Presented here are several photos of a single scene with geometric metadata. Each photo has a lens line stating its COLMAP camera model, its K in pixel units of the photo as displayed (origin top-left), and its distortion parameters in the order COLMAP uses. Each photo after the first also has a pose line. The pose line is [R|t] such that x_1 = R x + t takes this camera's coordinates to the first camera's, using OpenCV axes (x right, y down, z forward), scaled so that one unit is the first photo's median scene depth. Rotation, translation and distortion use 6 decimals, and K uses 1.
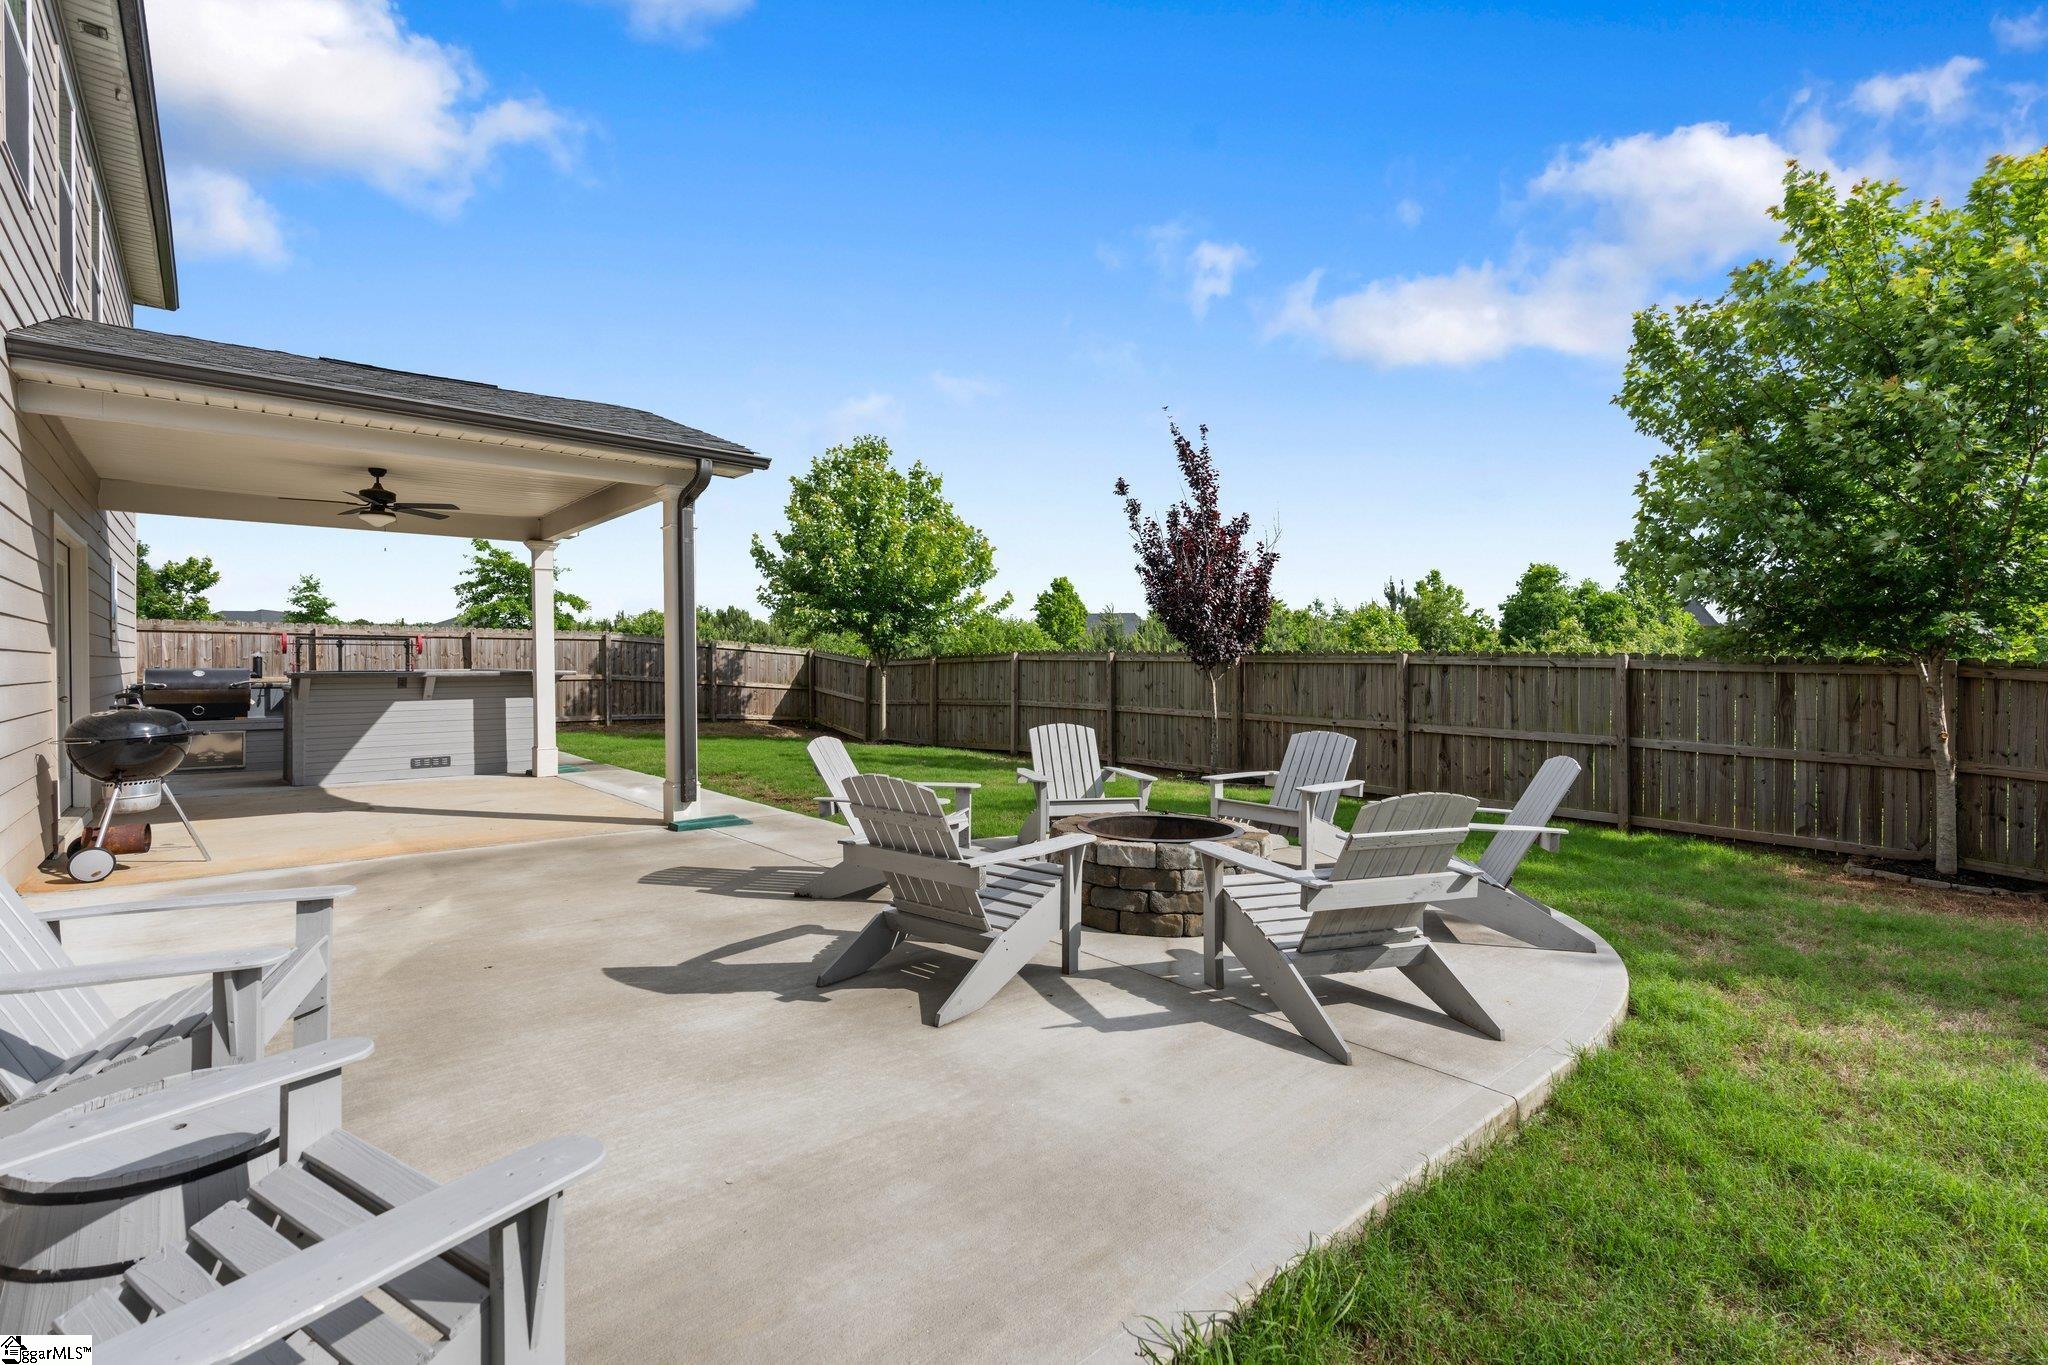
lens RADIAL K [[922.1, 0, 1025.5], [0, 922.1, 660.5], [0, 0, 1]] dist [-0.002611, -0.000022]
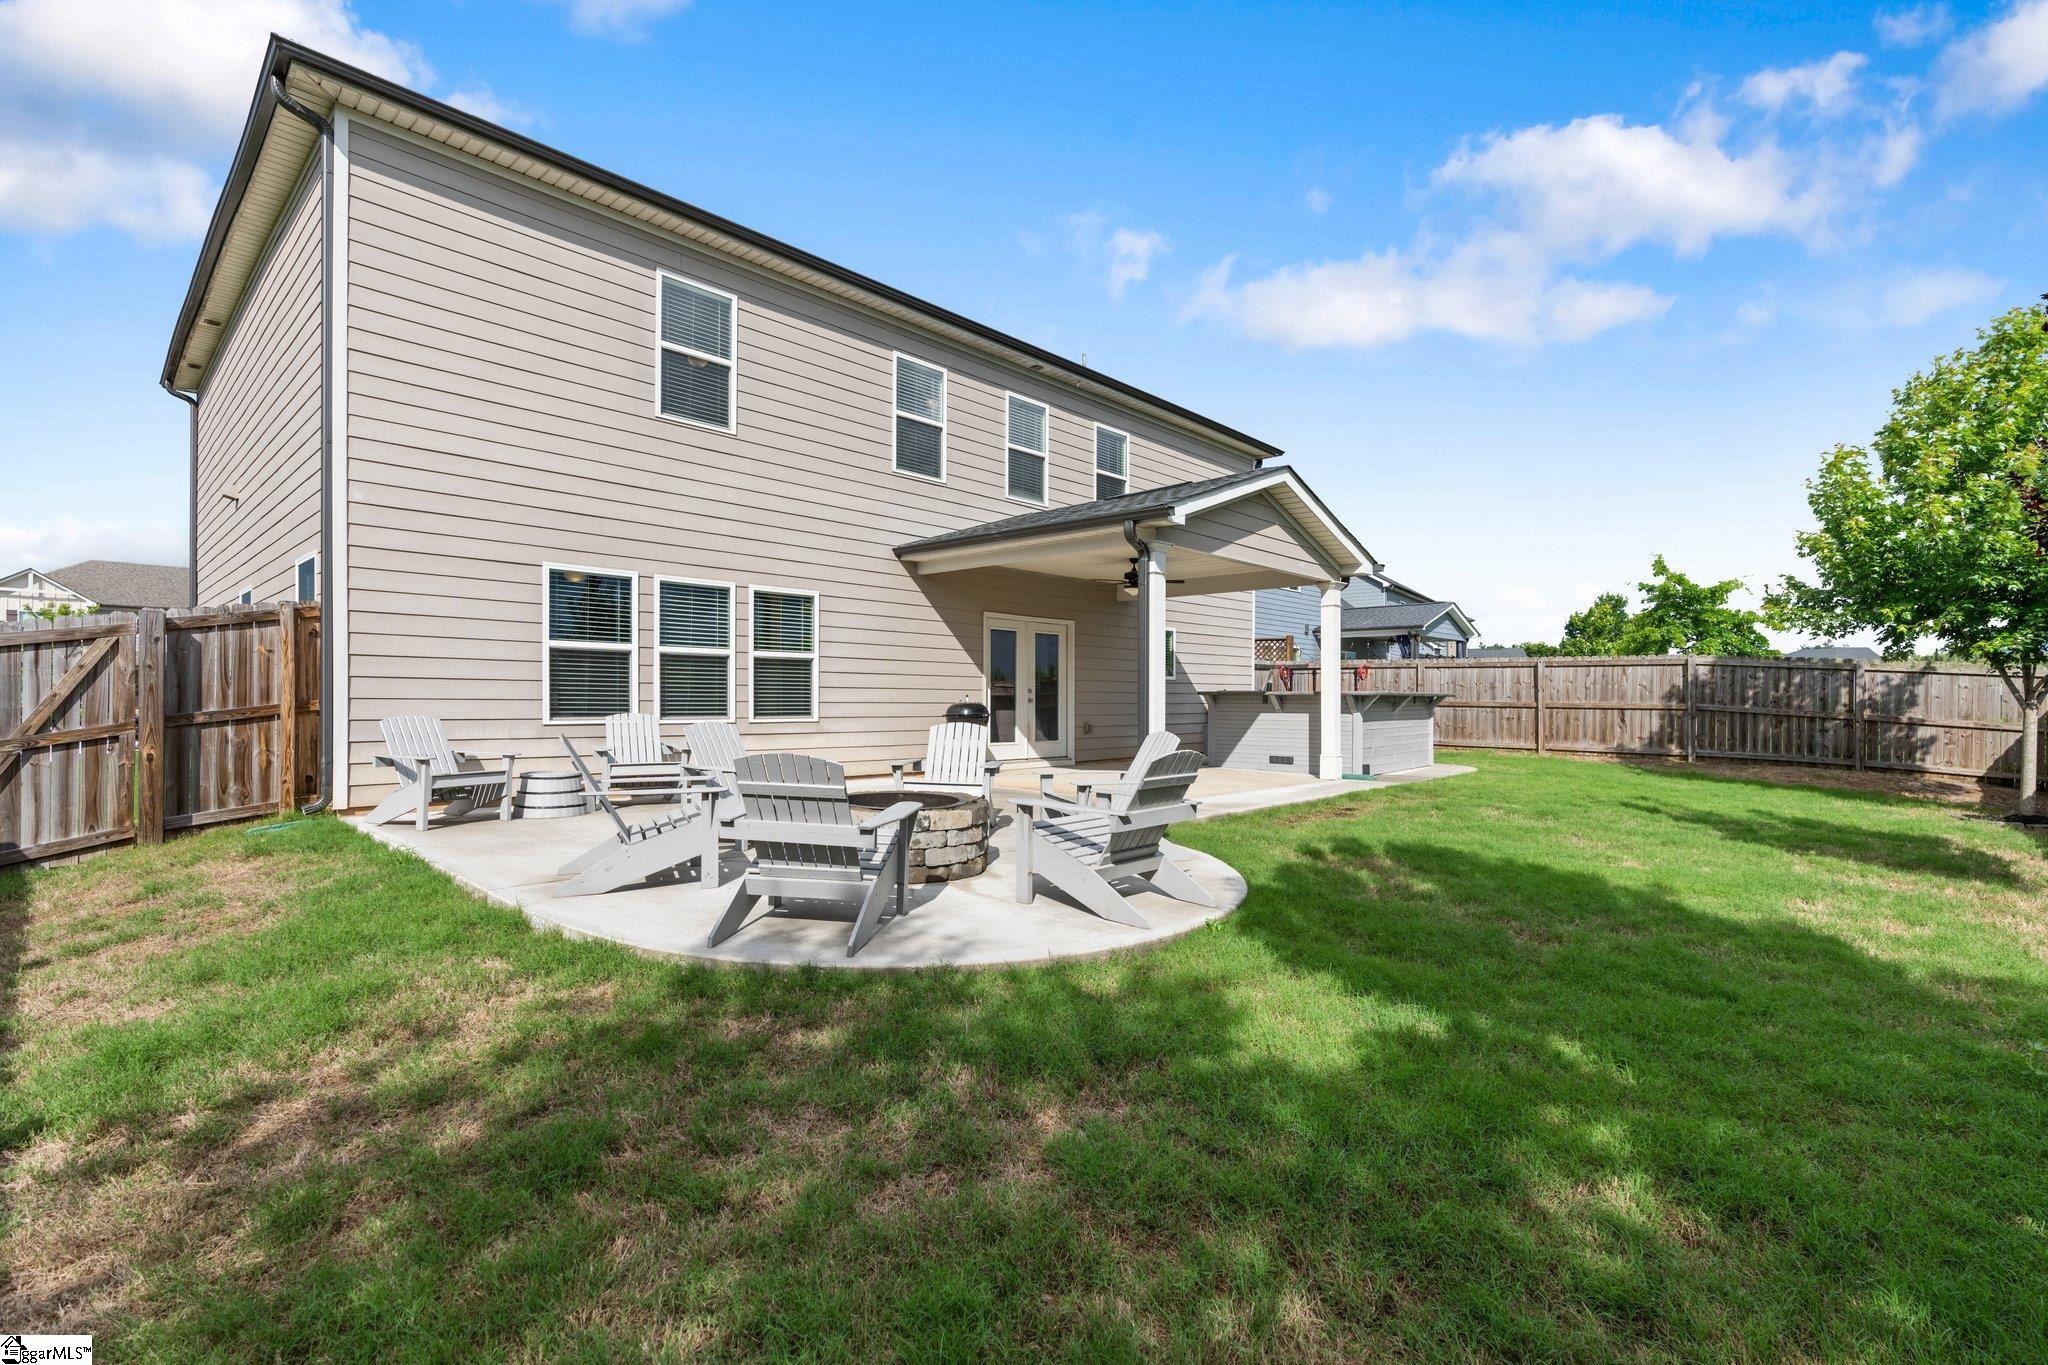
lens RADIAL K [[922.1, 0, 1028.5], [0, 922.1, 684.9], [0, 0, 1]] dist [-0.002611, -0.000022]
pose [[0.097406, -0.010583, -0.995188, 0.303259], [-0.005187, 0.999924, -0.011141, 0.009237], [0.995231, 0.006247, 0.097343, 0.244802]]
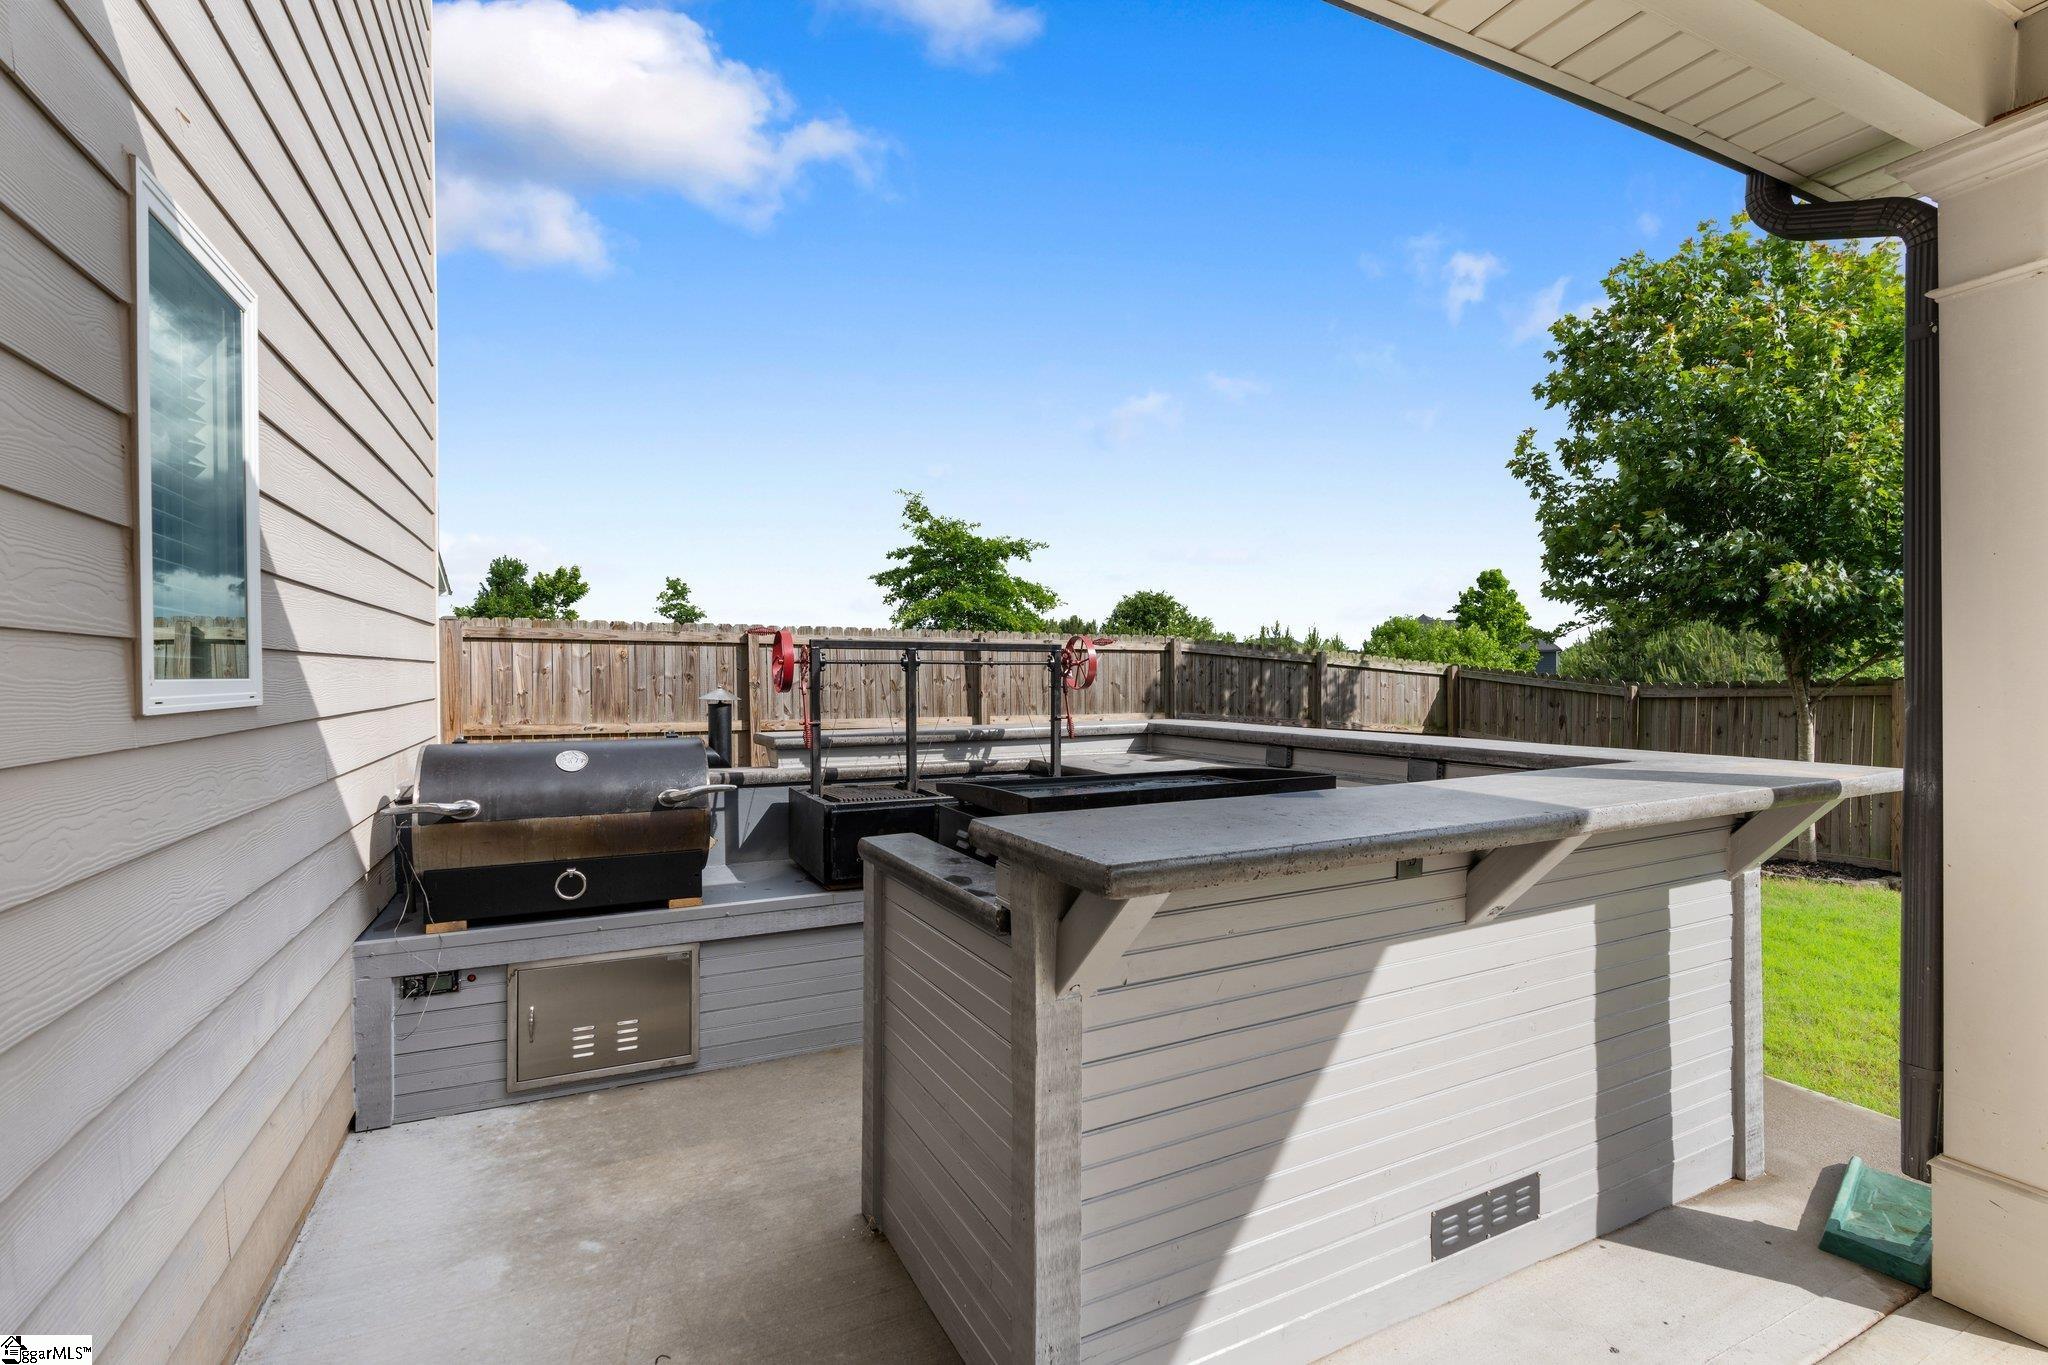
lens RADIAL K [[922.1, 0, 1027.2], [0, 922.1, 689.3], [0, 0, 1]] dist [-0.002611, -0.000022]
pose [[0.963676, 0.001645, -0.267067, -0.331703], [0.002765, 0.999866, 0.016136, -0.007045], [0.267058, -0.016288, 0.963543, 0.368684]]
